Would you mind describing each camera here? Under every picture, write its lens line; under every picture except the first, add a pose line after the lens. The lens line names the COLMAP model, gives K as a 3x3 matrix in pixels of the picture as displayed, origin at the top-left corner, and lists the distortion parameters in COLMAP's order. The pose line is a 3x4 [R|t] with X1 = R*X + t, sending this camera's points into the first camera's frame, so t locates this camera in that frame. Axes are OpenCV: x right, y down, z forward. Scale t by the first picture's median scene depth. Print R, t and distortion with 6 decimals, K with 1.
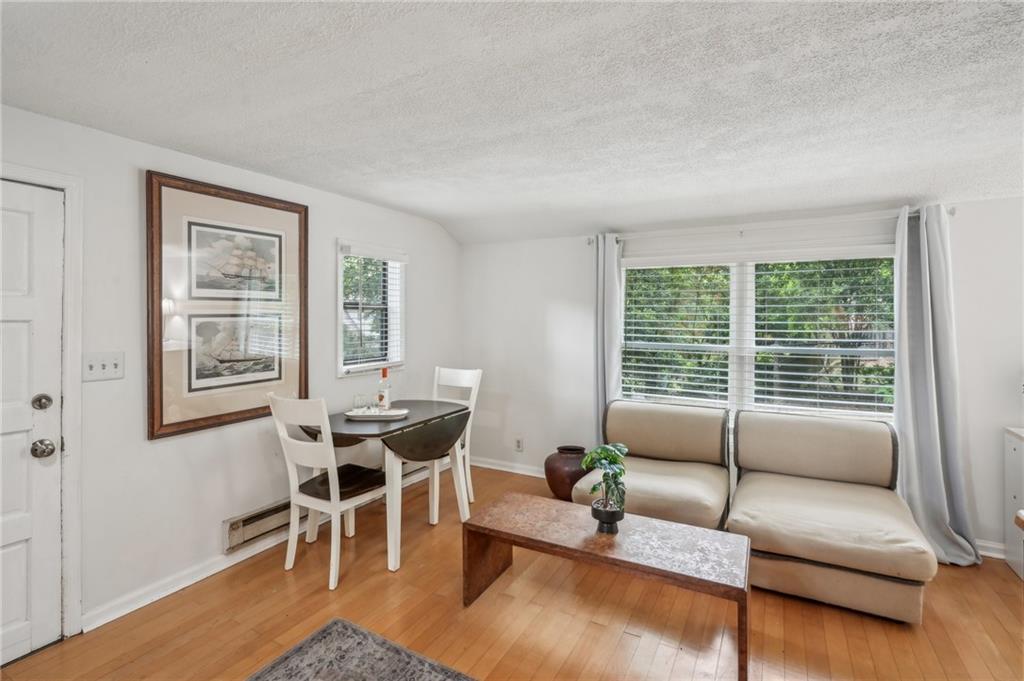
lens RADIAL K [[482.2, 0, 512.1], [0, 482.2, 313.6], [0, 0, 1]] dist [-0.001687, -0.000380]
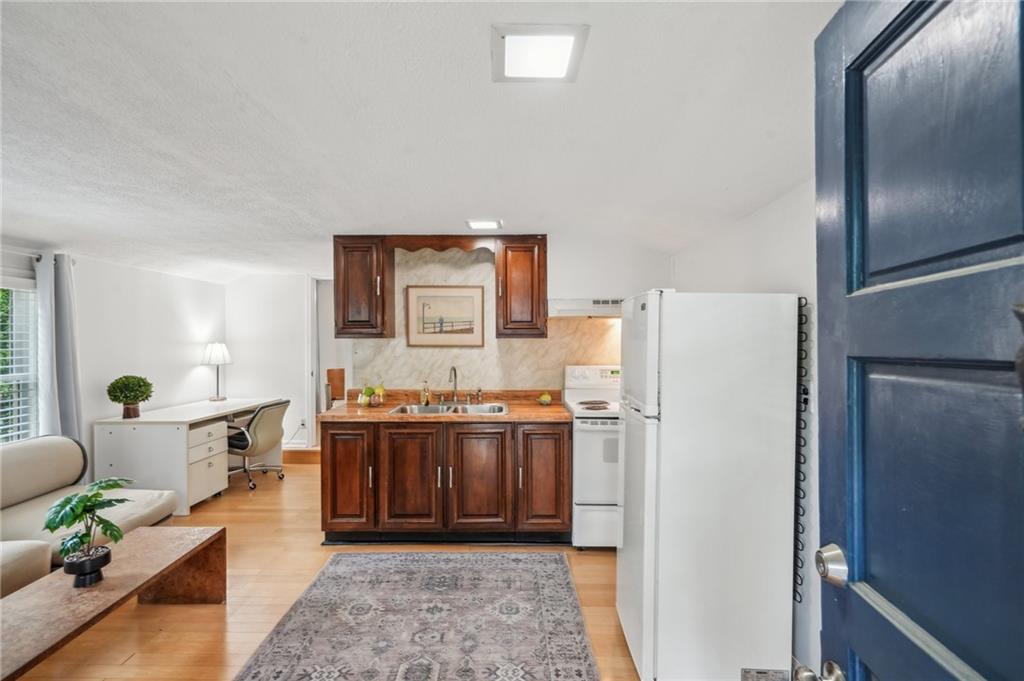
lens RADIAL K [[469.6, 0, 512.0], [0, 469.6, 340.5], [0, 0, 1]] dist [0.000302, 0.000110]
pose [[-0.486711, -0.005018, 0.873549, -0.802217], [0.002149, 0.999974, 0.006942, -0.007870], [-0.873560, 0.005256, -0.486687, 0.620031]]
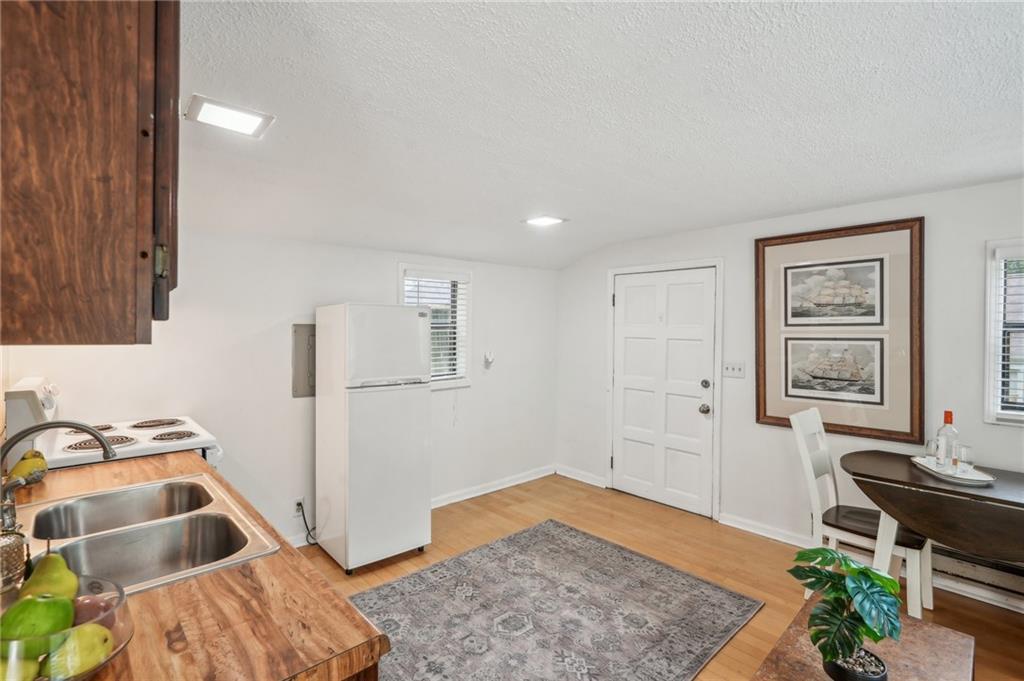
lens RADIAL K [[469.6, 0, 512.0], [0, 469.6, 340.5], [0, 0, 1]] dist [0.000302, 0.000110]
pose [[-0.310591, 0.013338, -0.950450, 0.740473], [-0.006318, 0.999850, 0.016096, -0.006008], [0.950523, 0.011004, -0.310460, 0.649997]]
